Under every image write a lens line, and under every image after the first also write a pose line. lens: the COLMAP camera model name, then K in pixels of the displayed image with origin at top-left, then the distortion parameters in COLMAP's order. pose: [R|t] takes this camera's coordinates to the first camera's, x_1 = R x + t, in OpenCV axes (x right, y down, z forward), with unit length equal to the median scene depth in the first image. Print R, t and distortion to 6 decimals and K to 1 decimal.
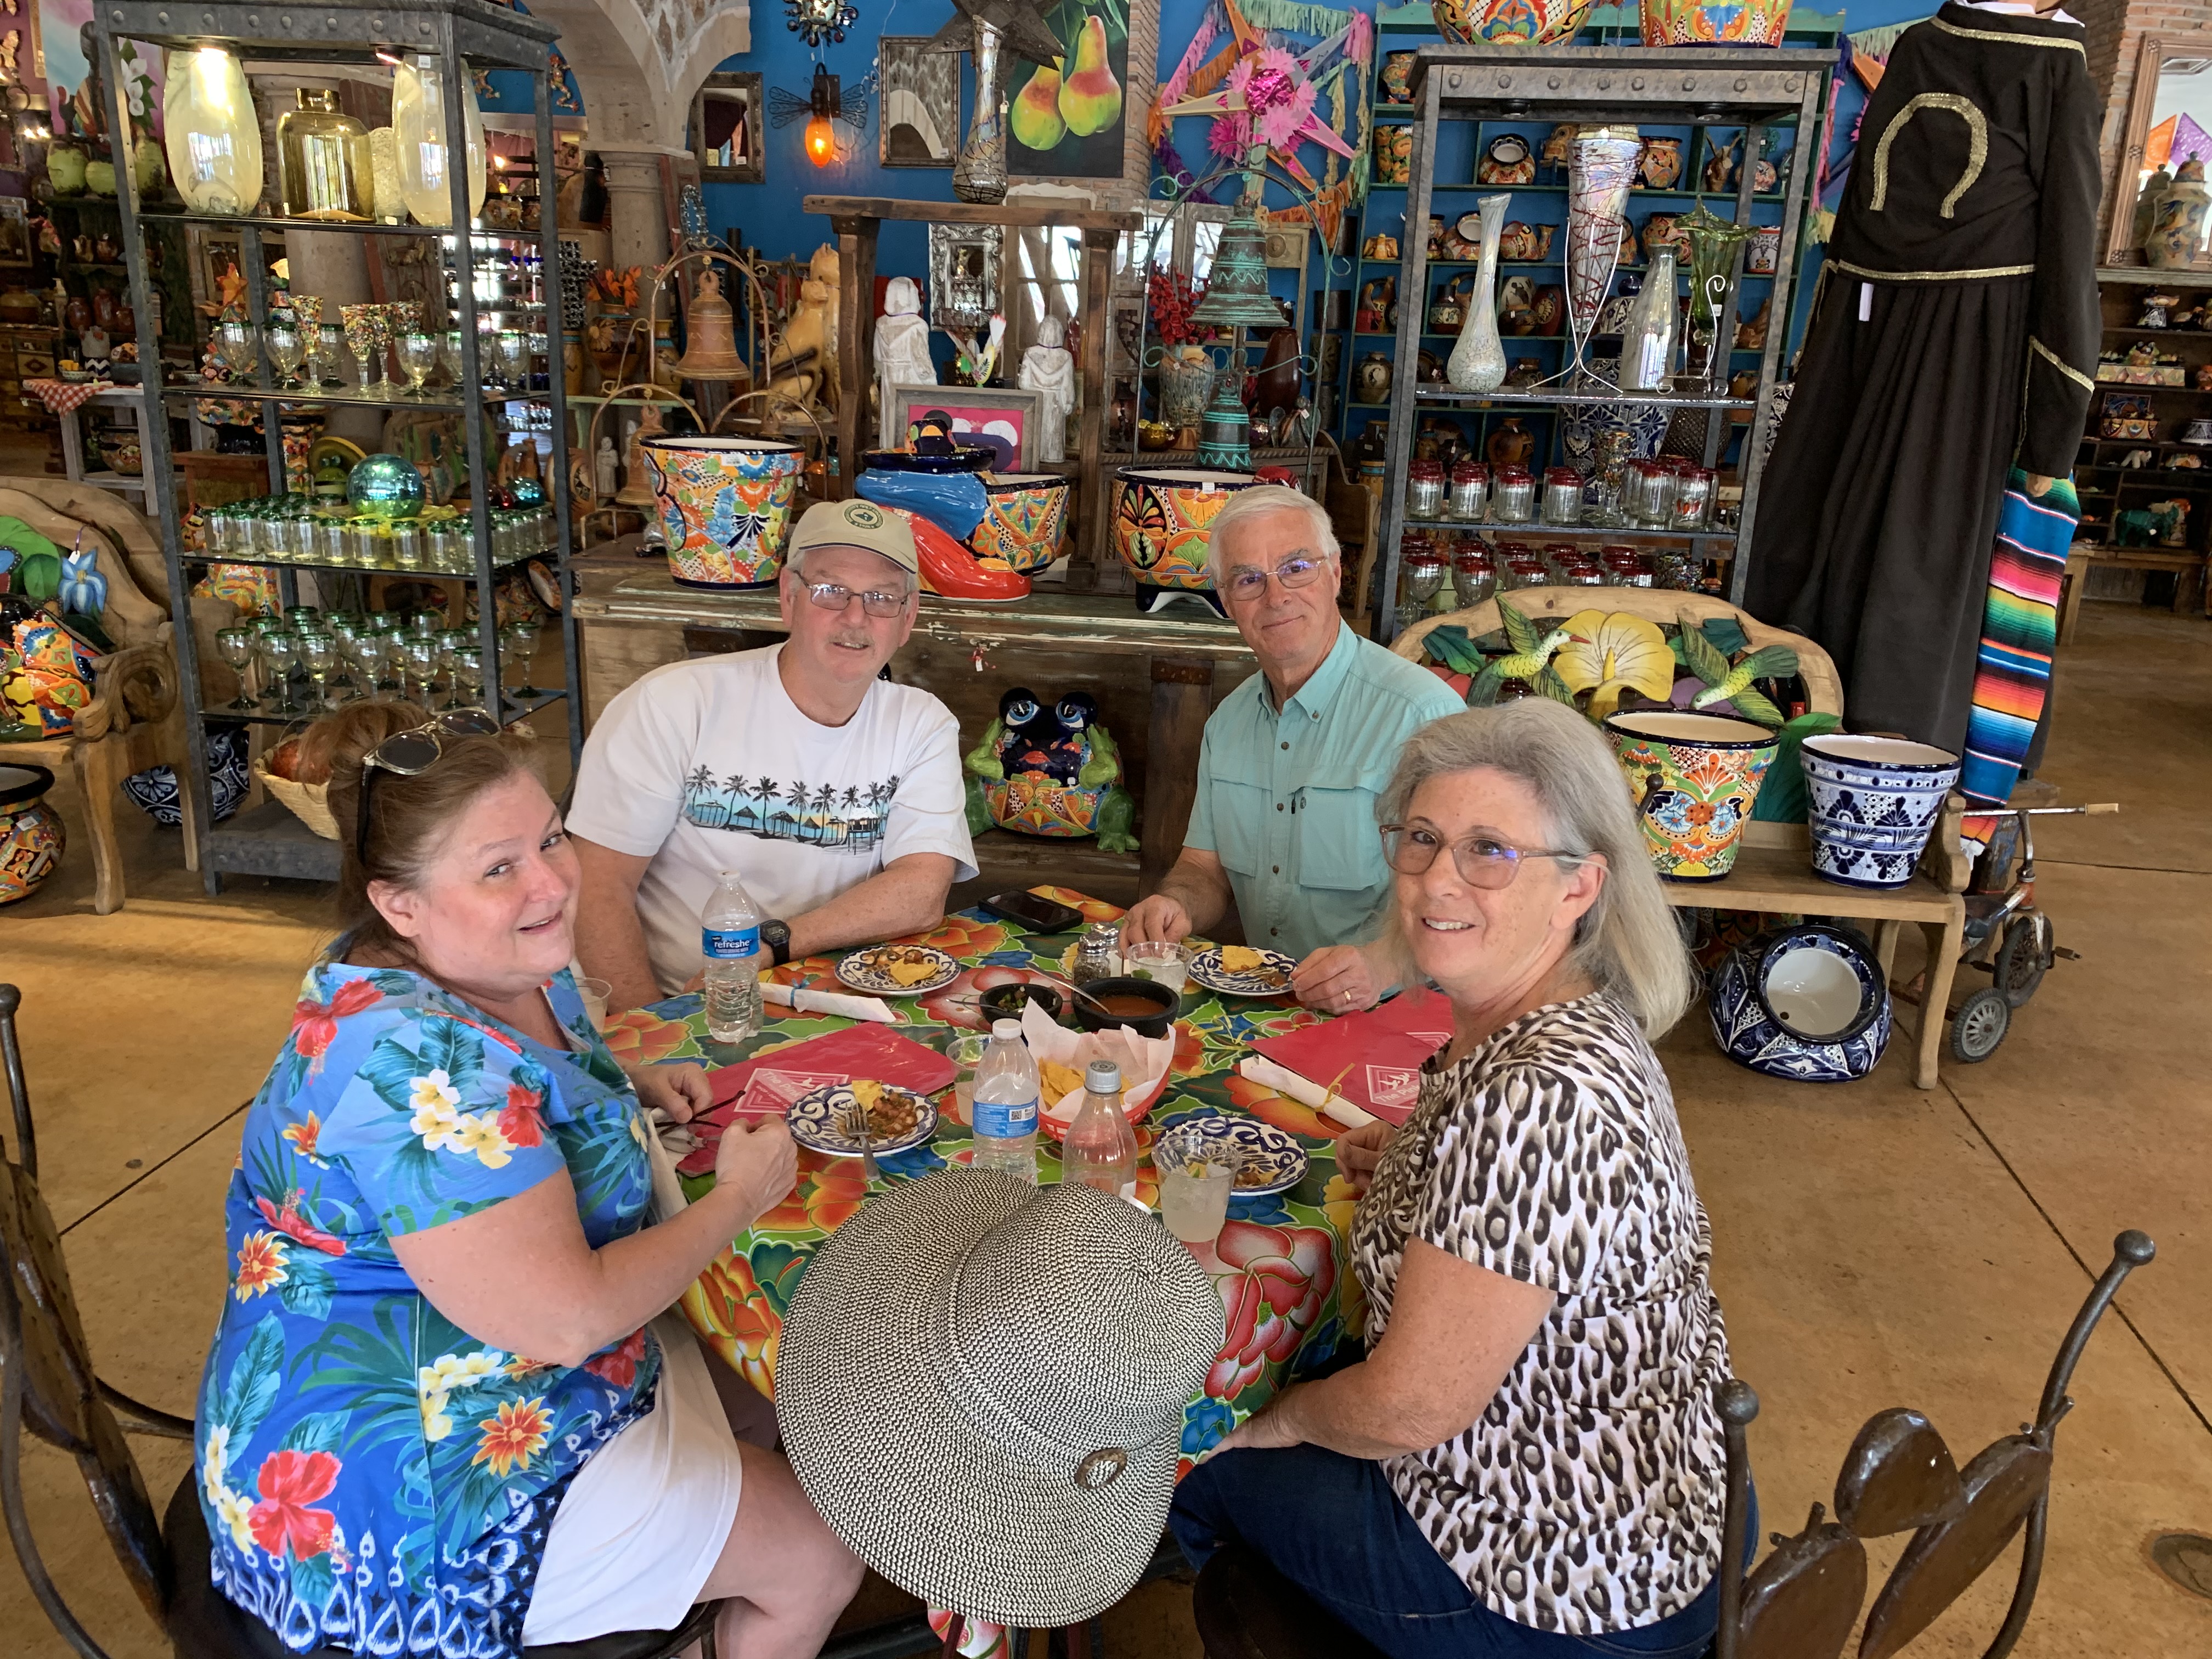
lens RADIAL K [[1682.4, 0, 1106.6], [0, 1682.4, 864.9], [0, 0, 1]] dist [-0.048483, -0.008781]
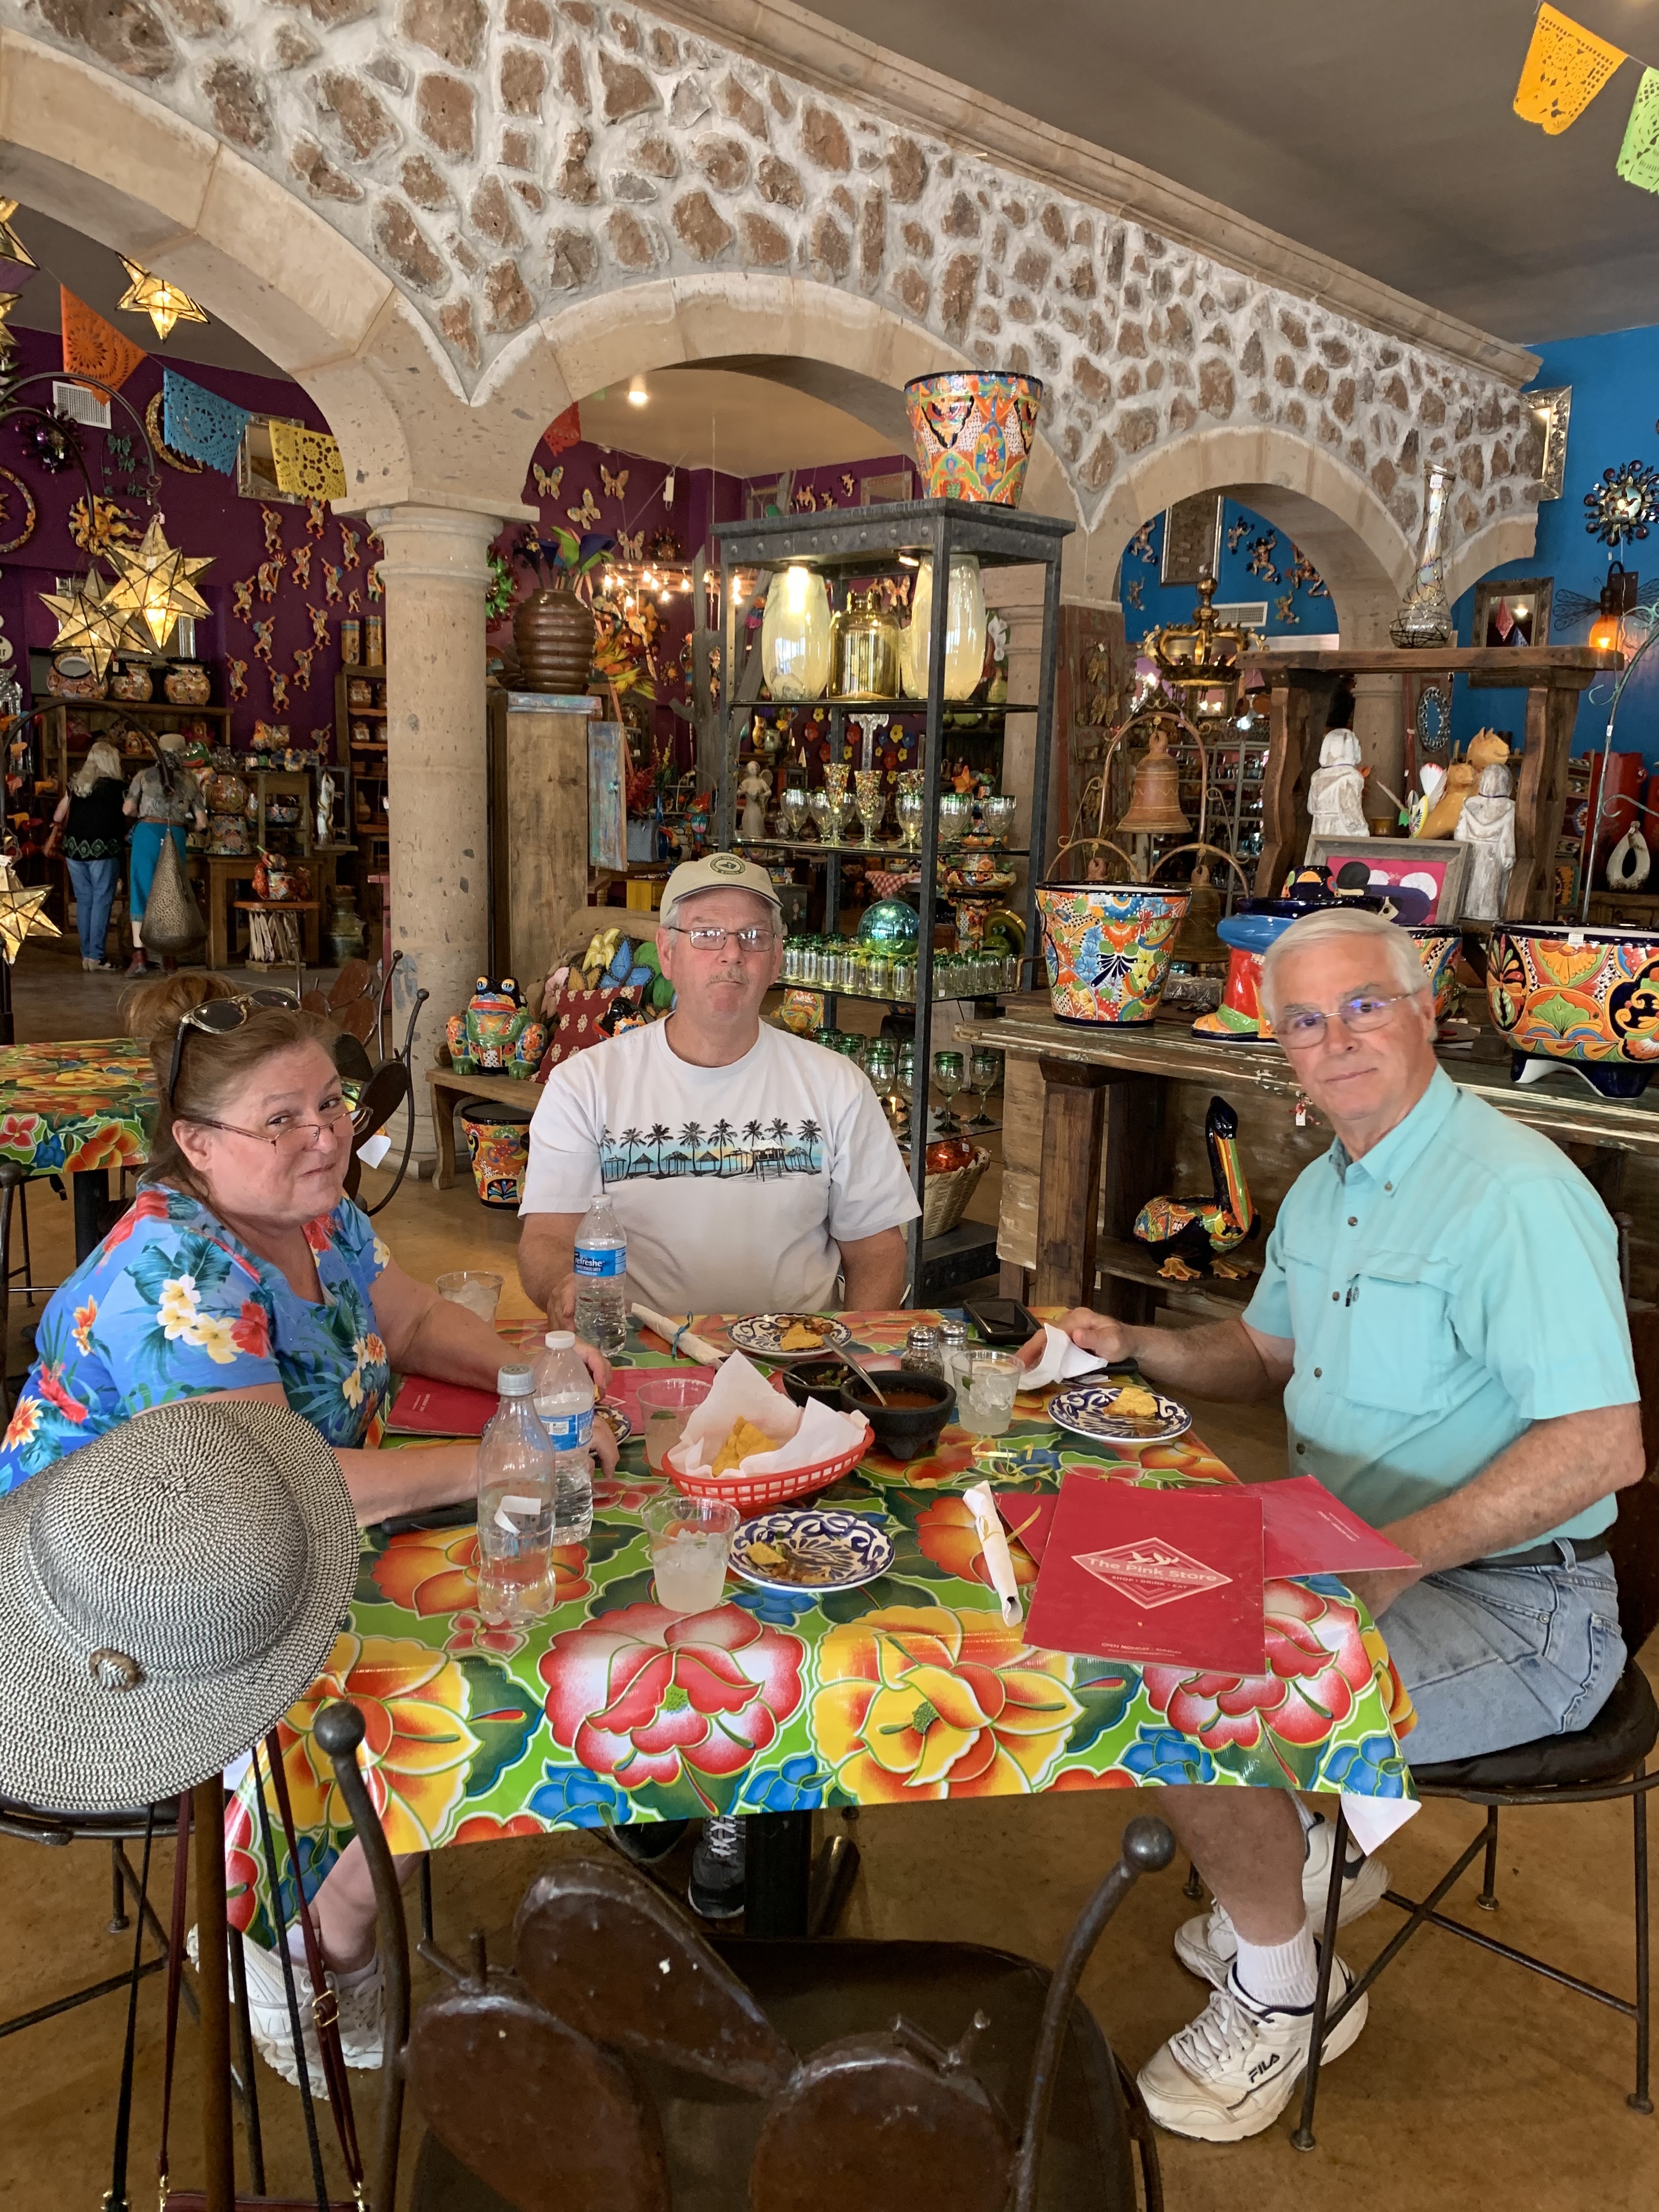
lens RADIAL K [[1663.0, 0, 829.5], [0, 1663.0, 1106.0], [0, 0, 1]] dist [-0.007765, -0.003340]
pose [[0.782093, 0.088163, -0.616894, 0.280896], [-0.187314, 0.977421, -0.097788, 0.012455], [0.594344, 0.192032, 0.780947, 0.122367]]
